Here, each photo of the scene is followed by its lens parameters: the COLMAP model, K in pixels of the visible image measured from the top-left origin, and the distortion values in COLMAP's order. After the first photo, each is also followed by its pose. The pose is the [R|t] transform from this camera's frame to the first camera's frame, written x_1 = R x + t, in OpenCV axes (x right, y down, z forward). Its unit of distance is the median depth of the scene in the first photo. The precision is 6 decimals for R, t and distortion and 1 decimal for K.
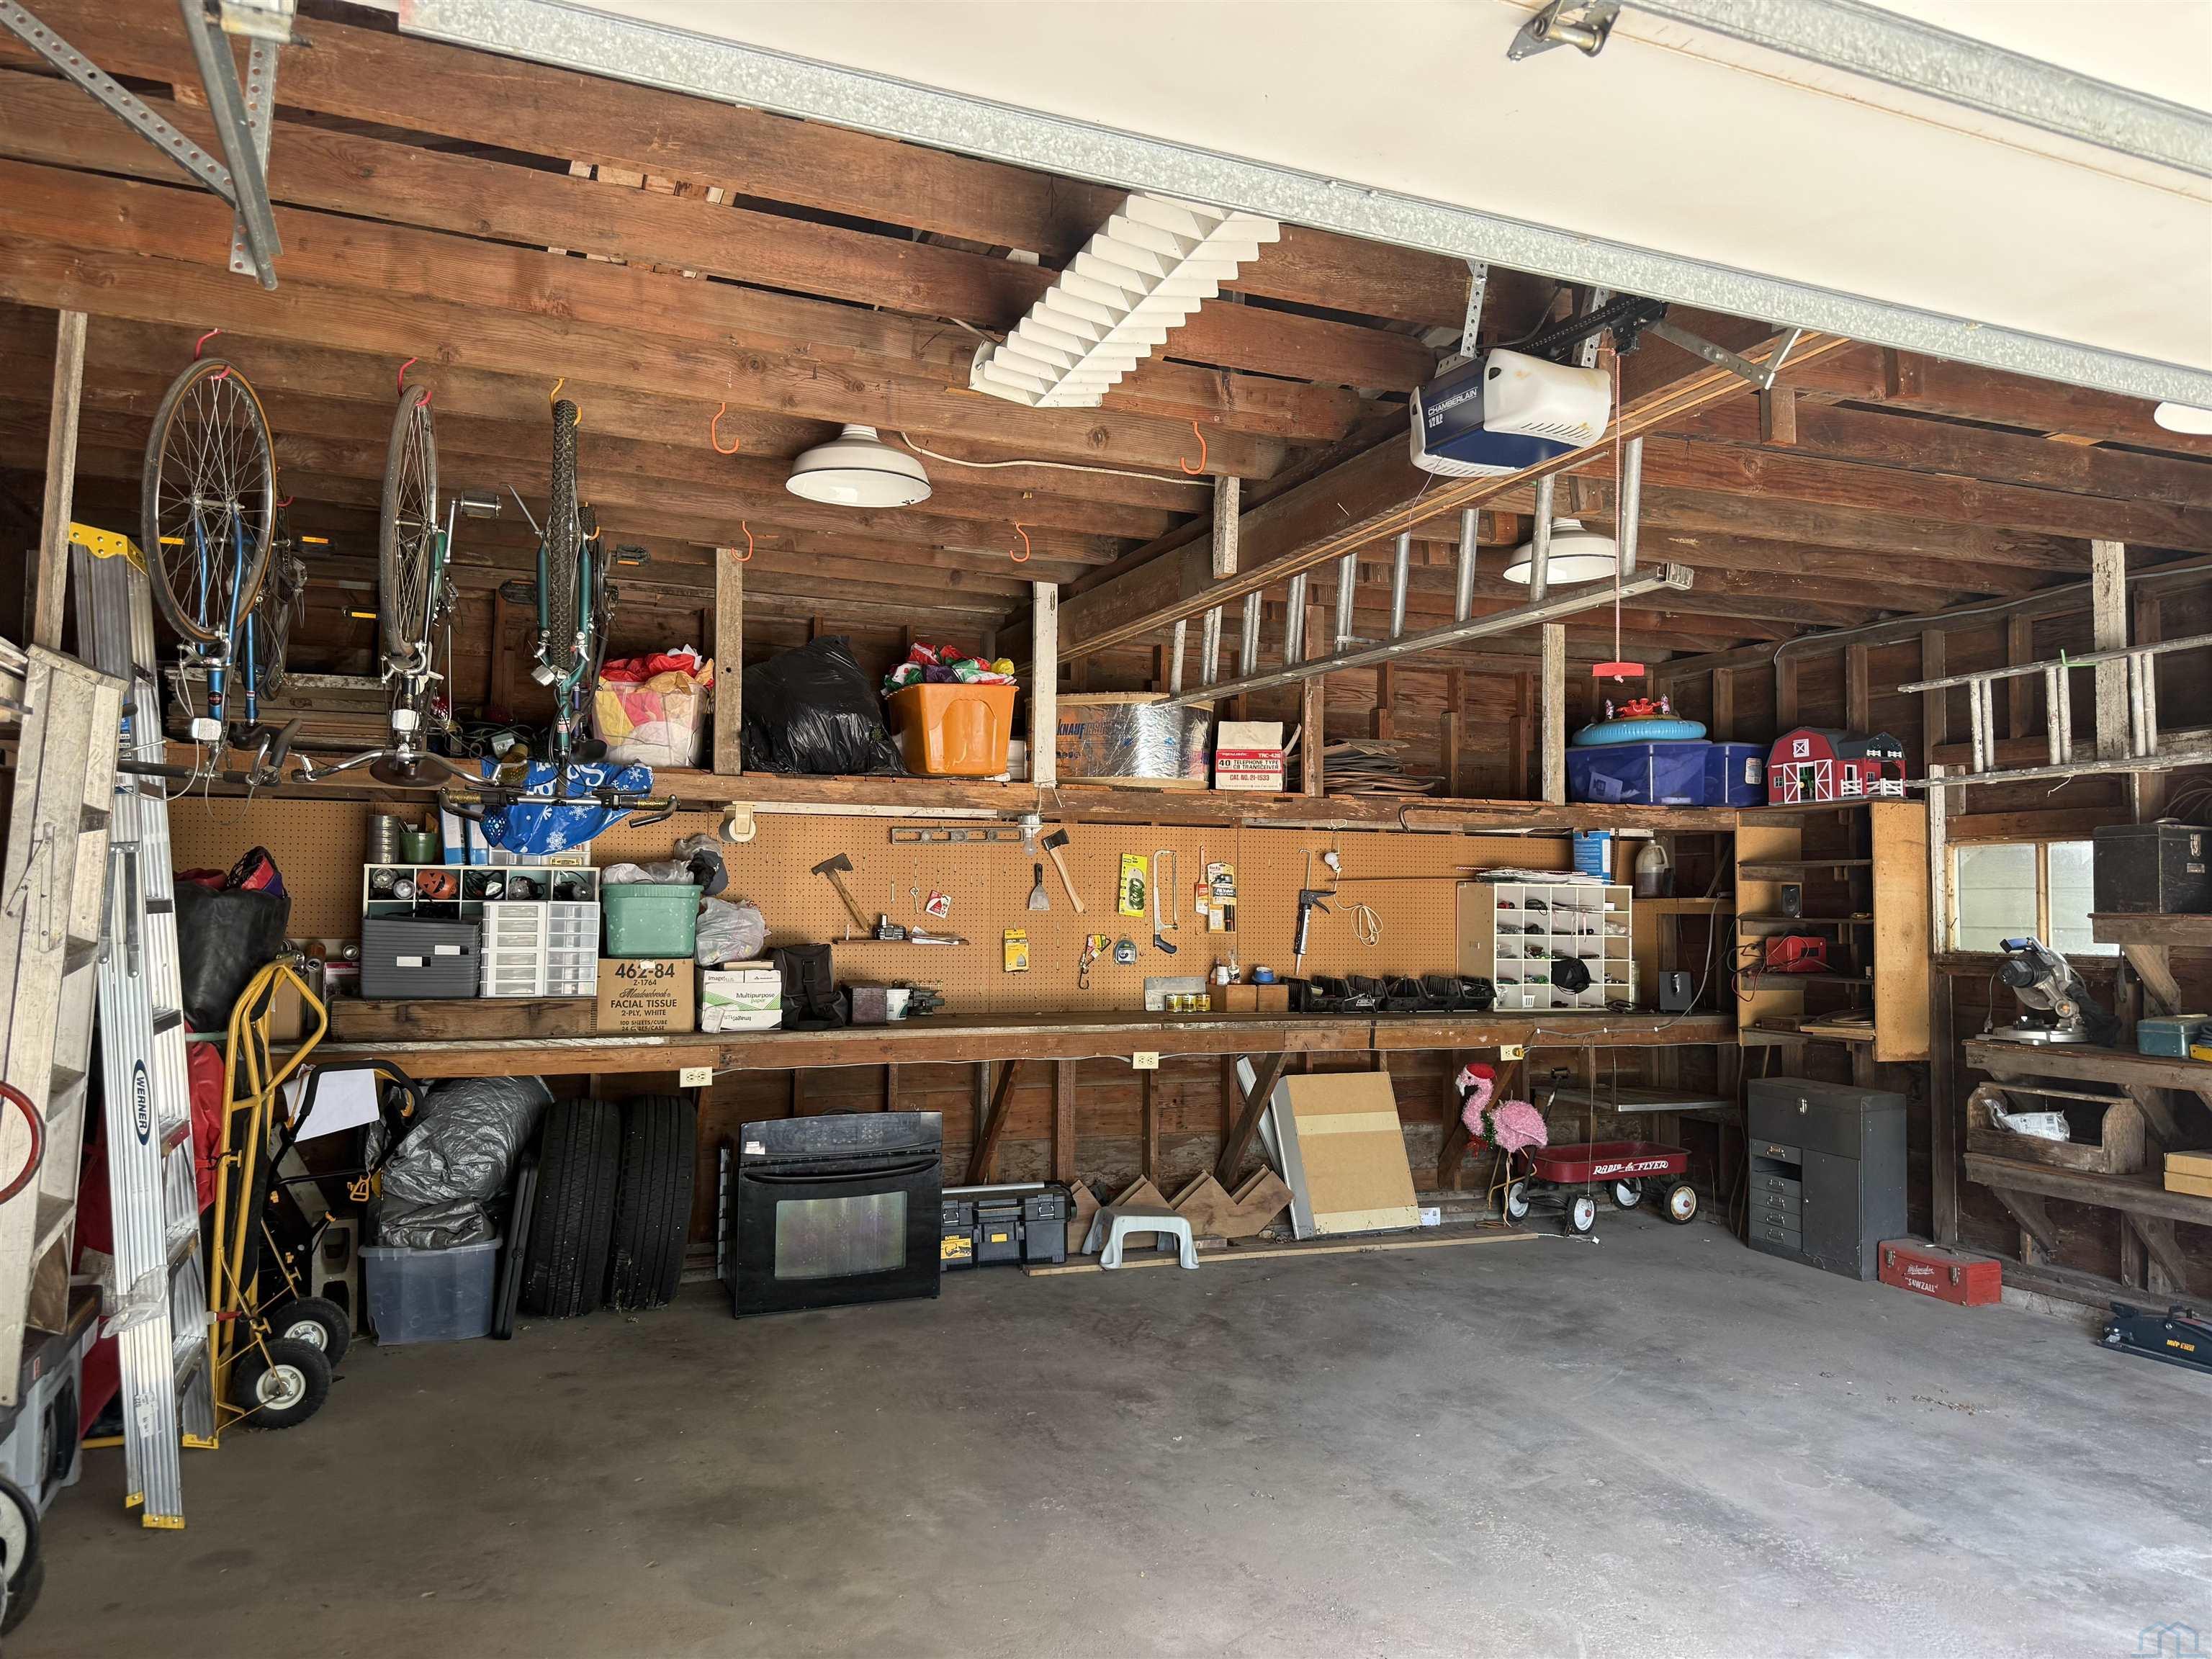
lens RADIAL K [[1553.4, 0, 1106.0], [0, 1553.4, 829.5], [0, 0, 1]] dist [0.068540, -0.071651]
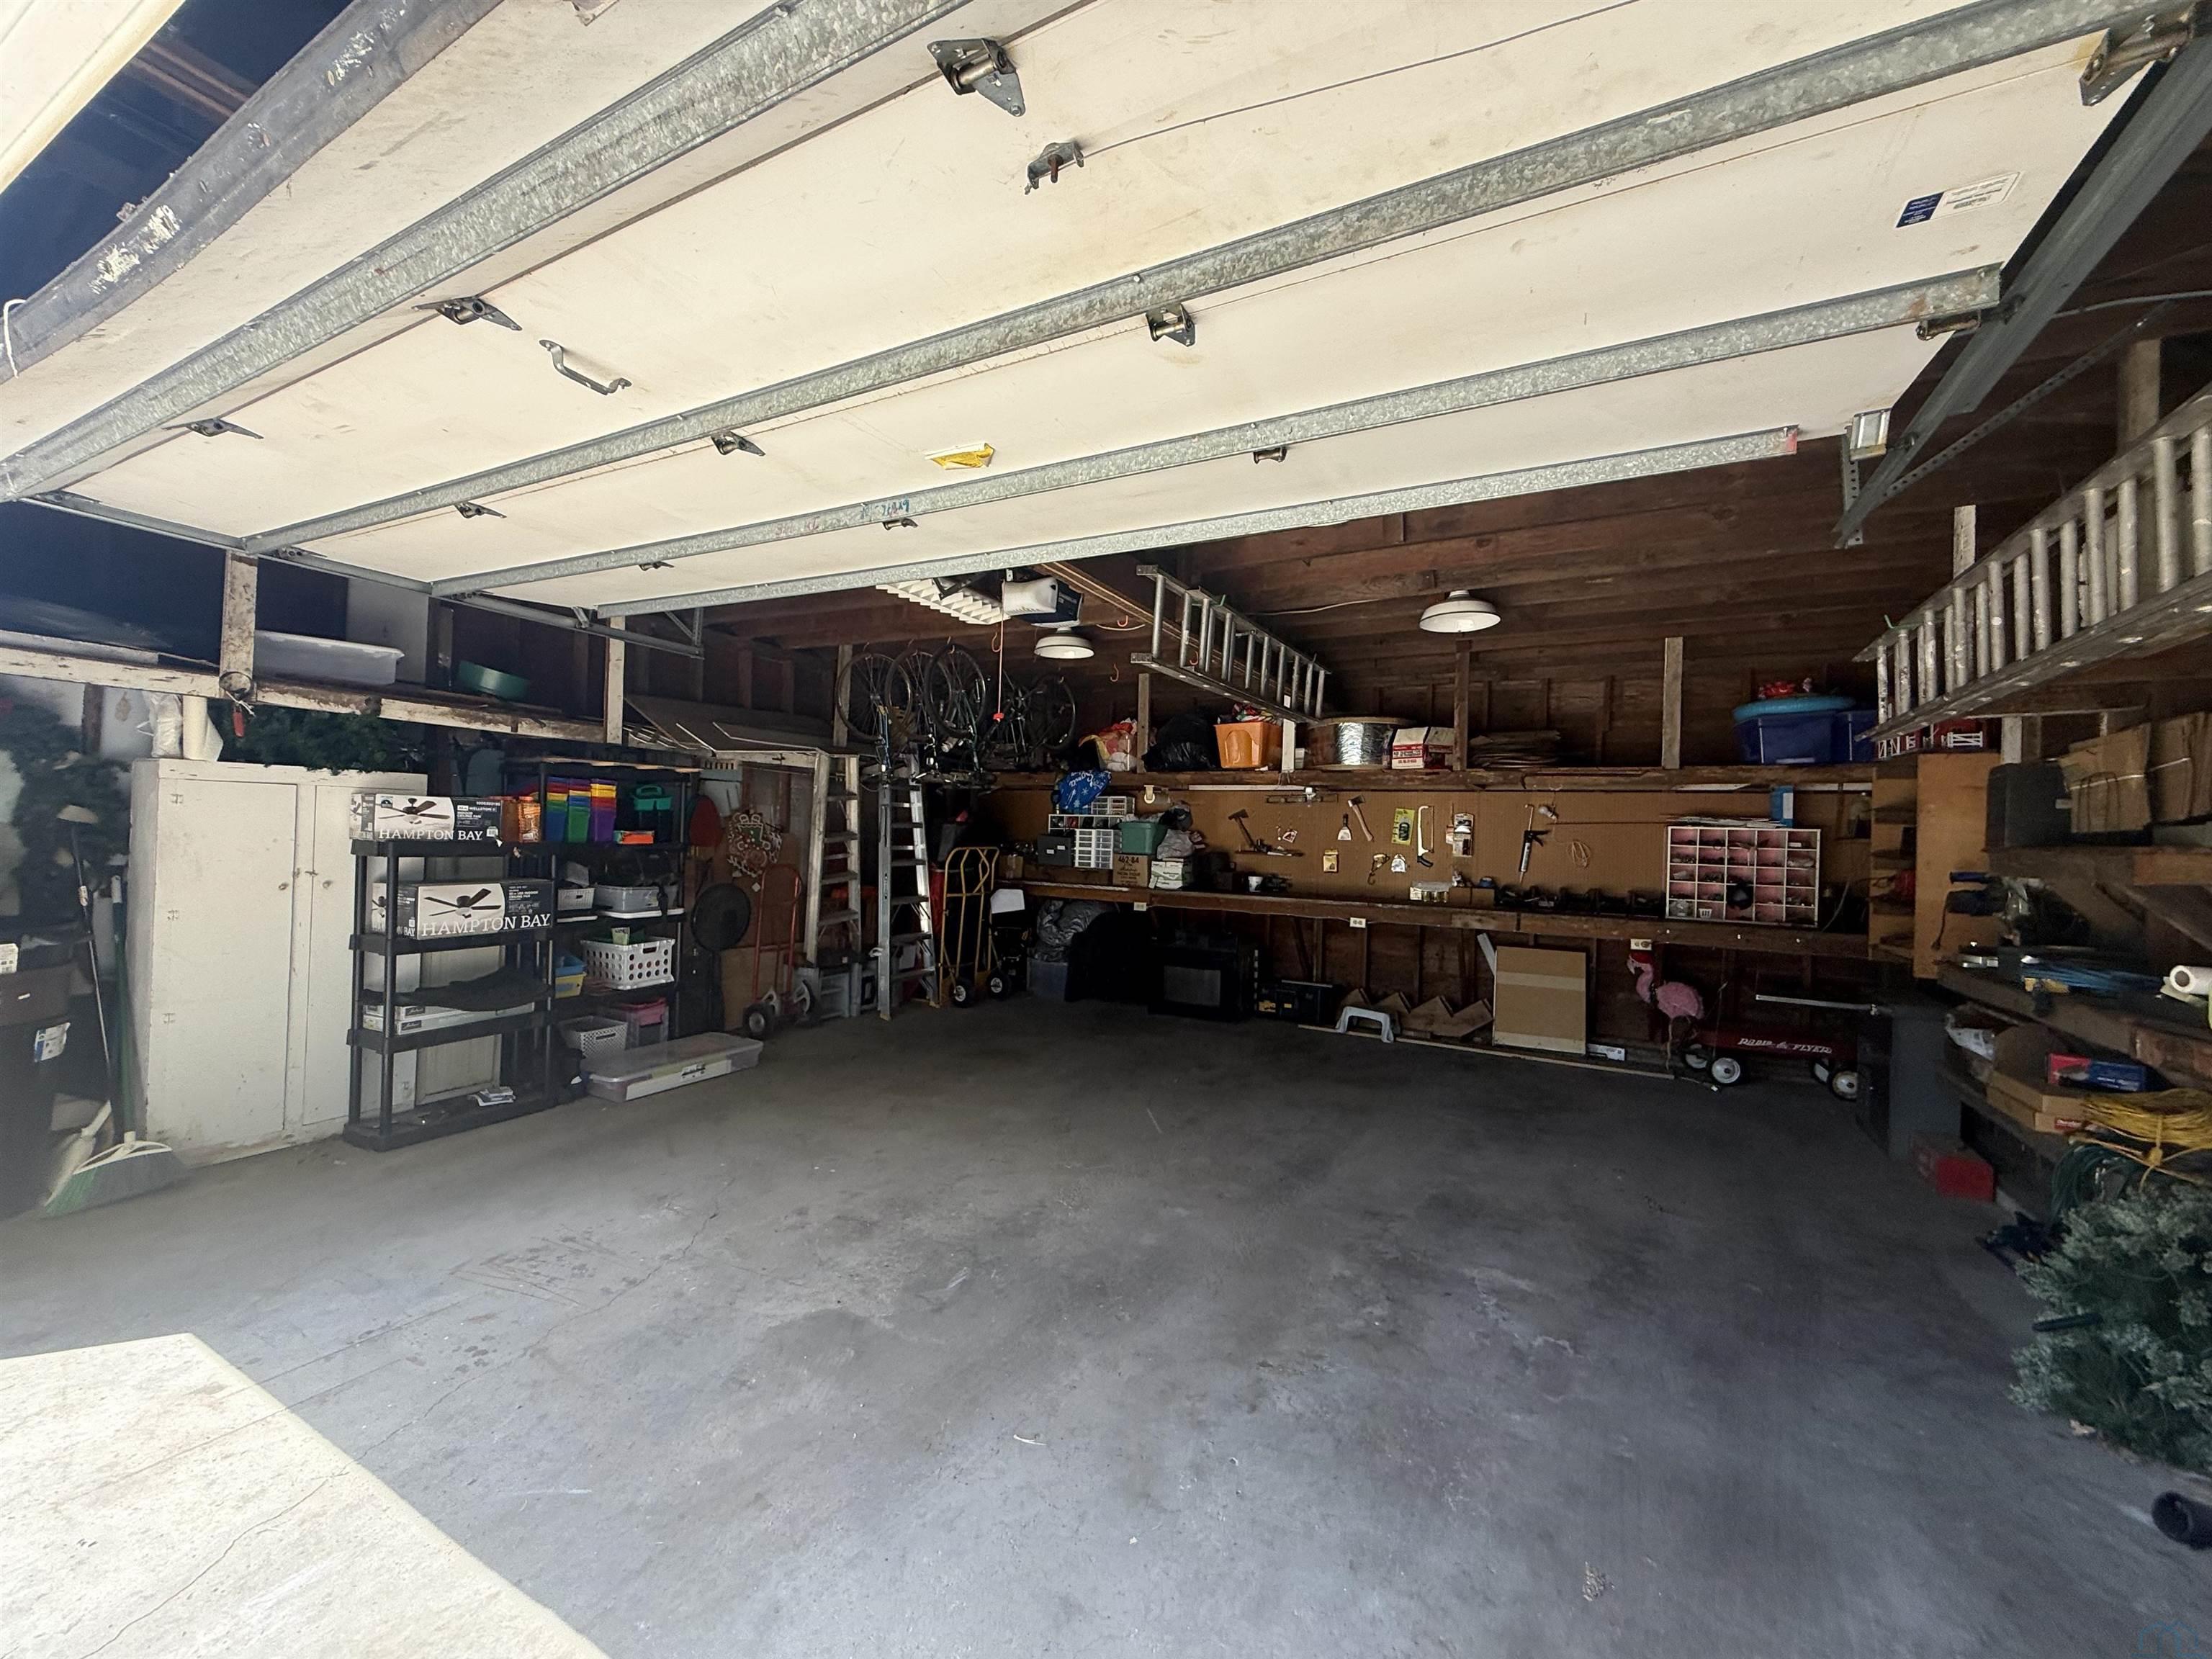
lens RADIAL K [[889.8, 0, 1106.0], [0, 889.8, 829.5], [0, 0, 1]] dist [-0.001400, -0.000264]
pose [[0.628708, 0.005728, -0.777620, 0.702761], [0.012063, 0.999781, 0.017118, 0.022226], [0.777548, -0.020143, 0.628501, 0.142821]]
